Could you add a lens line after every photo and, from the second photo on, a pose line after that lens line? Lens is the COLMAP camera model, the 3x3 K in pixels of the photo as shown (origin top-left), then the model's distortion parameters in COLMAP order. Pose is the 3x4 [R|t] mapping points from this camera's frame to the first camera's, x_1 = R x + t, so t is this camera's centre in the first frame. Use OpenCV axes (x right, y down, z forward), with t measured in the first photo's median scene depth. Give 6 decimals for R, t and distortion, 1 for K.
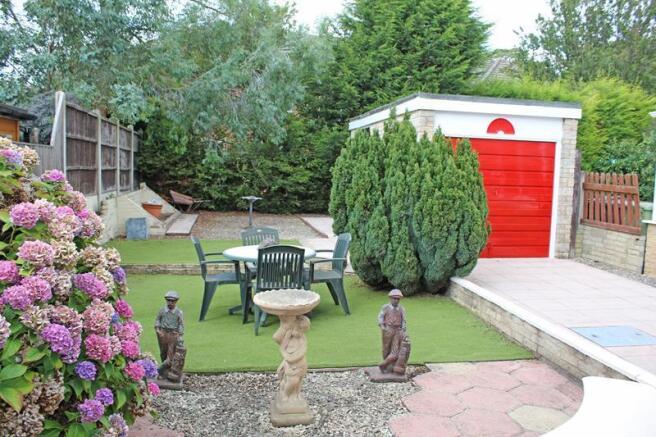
lens RADIAL K [[544.3, 0, 327.5], [0, 544.3, 217.7], [0, 0, 1]] dist [0.000749, 0.000012]
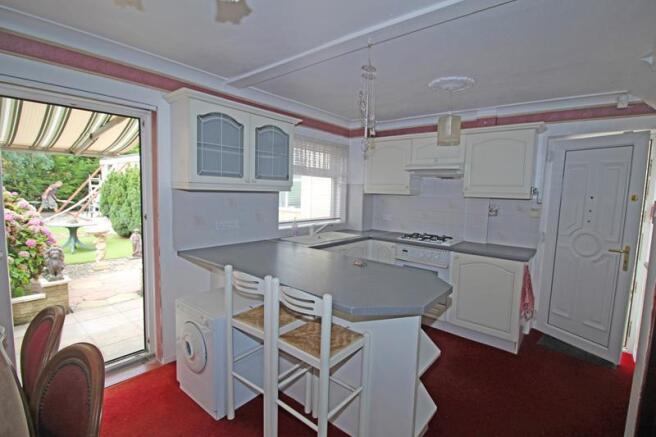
lens RADIAL K [[303.2, 0, 328.3], [0, 303.2, 218.4], [0, 0, 1]] dist [-0.001763, -0.000226]
pose [[0.765140, -0.060179, 0.641045, -0.081671], [0.044516, 0.998184, 0.040573, 0.033247], [-0.642323, -0.002507, 0.766430, -0.612803]]
